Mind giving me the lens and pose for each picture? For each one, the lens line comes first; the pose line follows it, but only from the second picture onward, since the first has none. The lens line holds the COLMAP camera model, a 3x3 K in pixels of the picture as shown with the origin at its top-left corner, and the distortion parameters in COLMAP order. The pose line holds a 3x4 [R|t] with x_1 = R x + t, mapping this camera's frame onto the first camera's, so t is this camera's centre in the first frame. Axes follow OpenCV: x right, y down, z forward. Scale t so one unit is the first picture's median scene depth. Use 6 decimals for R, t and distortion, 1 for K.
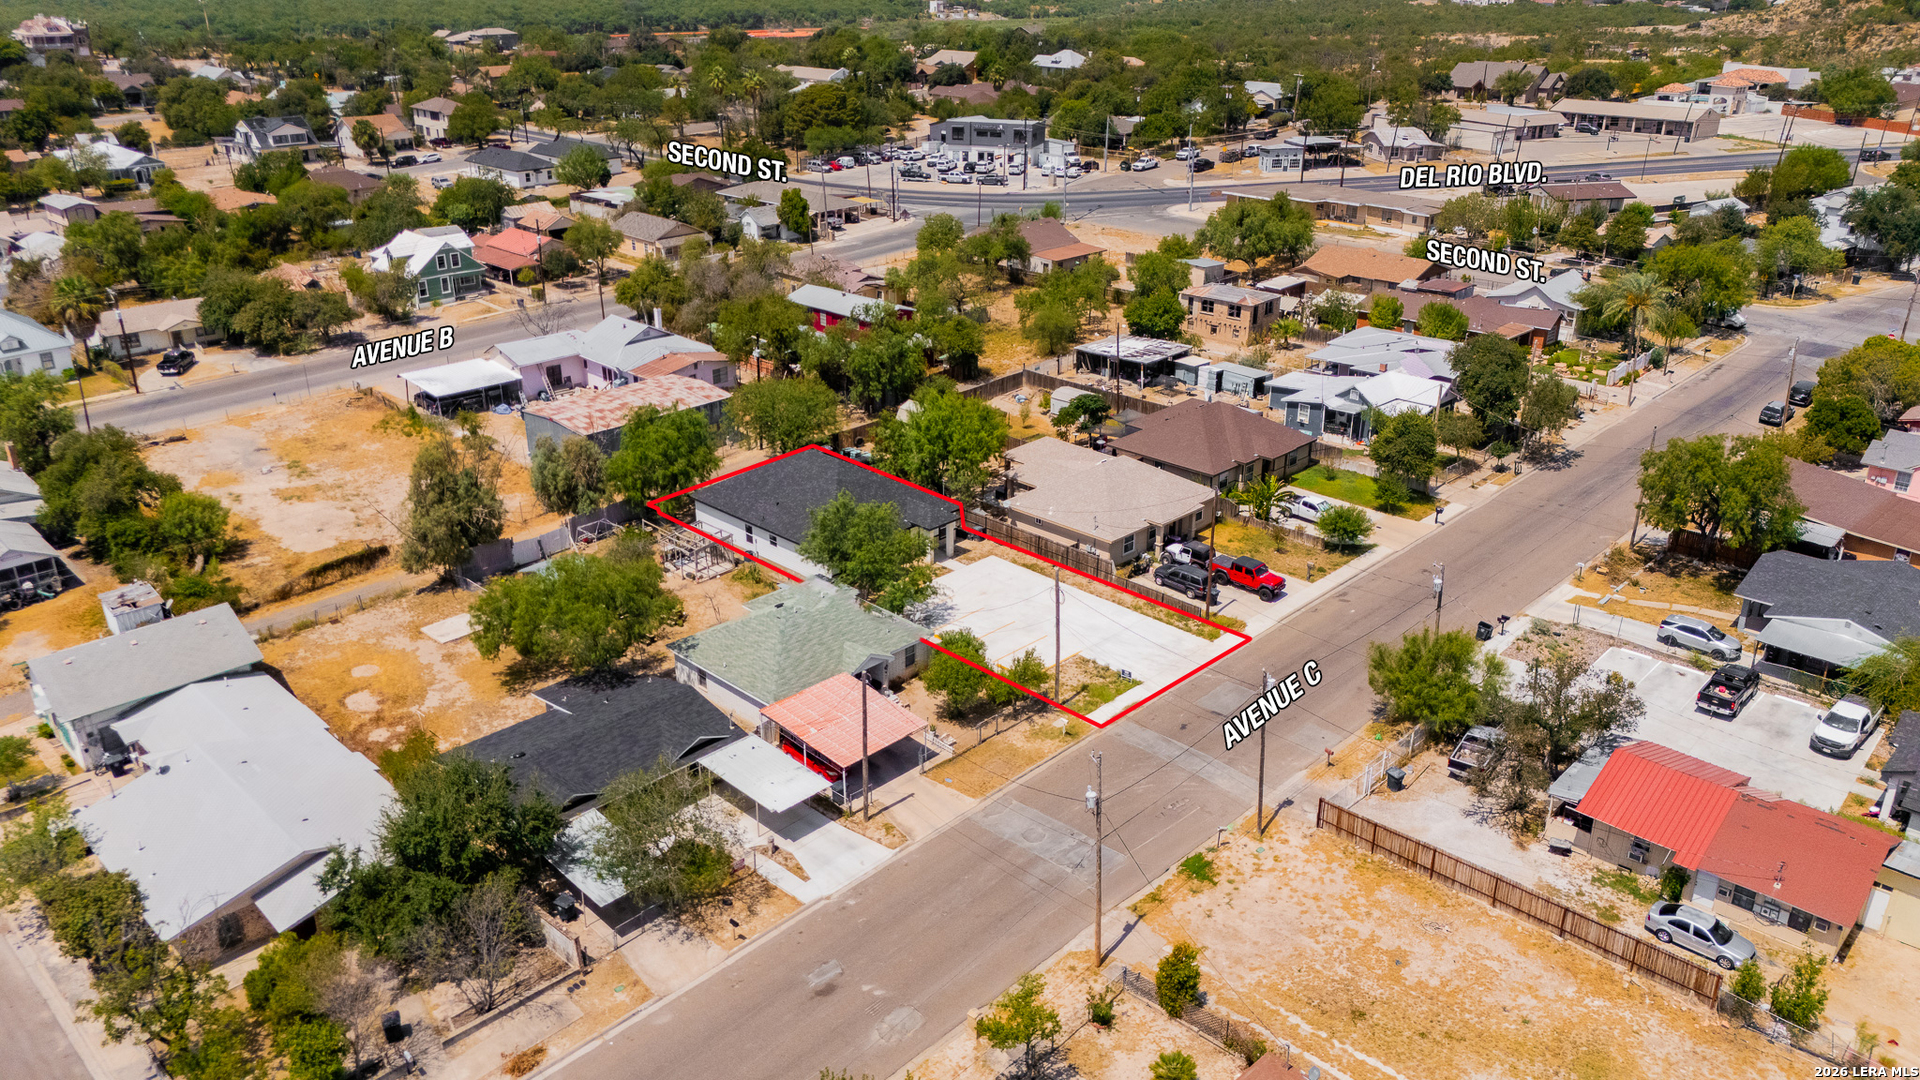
lens RADIAL K [[1417.7, 0, 949.0], [0, 1417.7, 542.0], [0, 0, 1]] dist [0.044482, -0.008177]
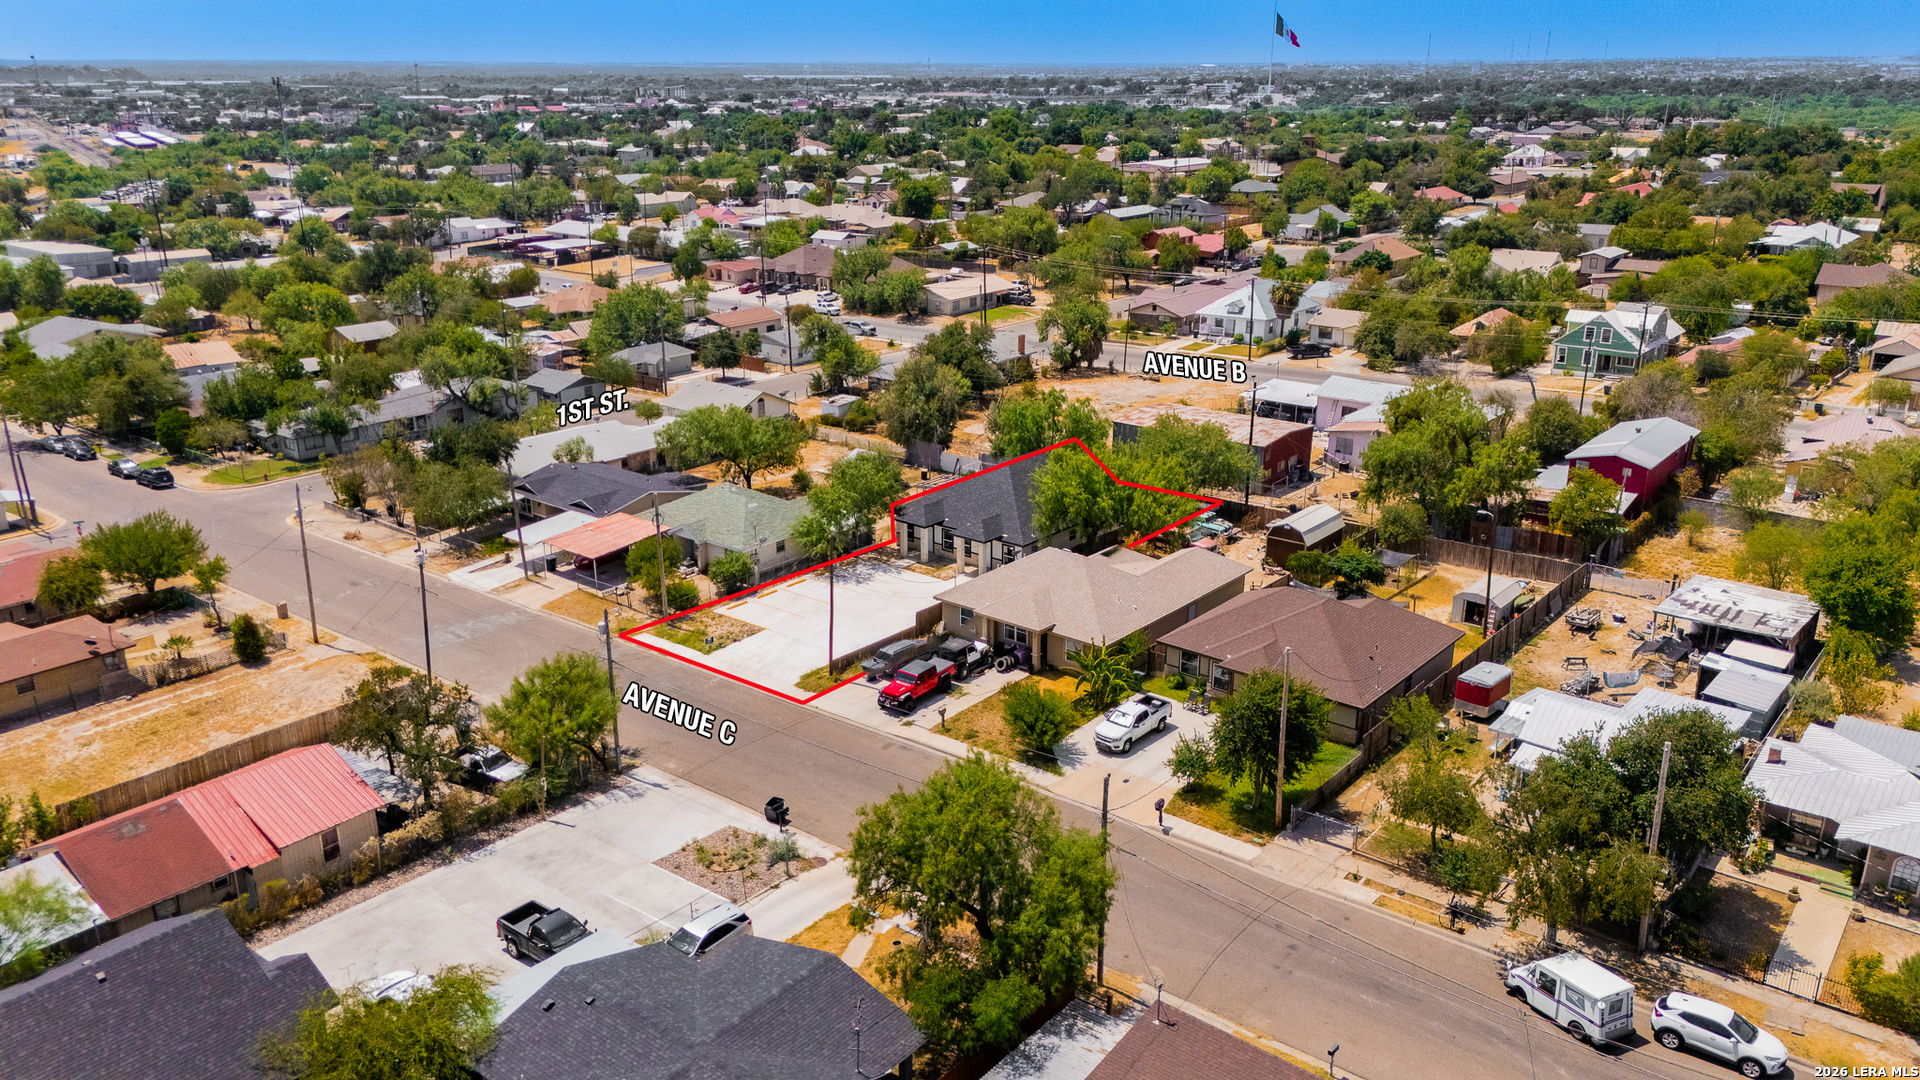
lens RADIAL K [[1417.7, 0, 949.0], [0, 1417.7, 542.0], [0, 0, 1]] dist [0.044482, -0.008177]
pose [[0.100296, 0.330875, -0.938330, 1.136428], [-0.383045, 0.883235, 0.270505, -0.353379], [0.918268, 0.332292, 0.215325, 0.804760]]
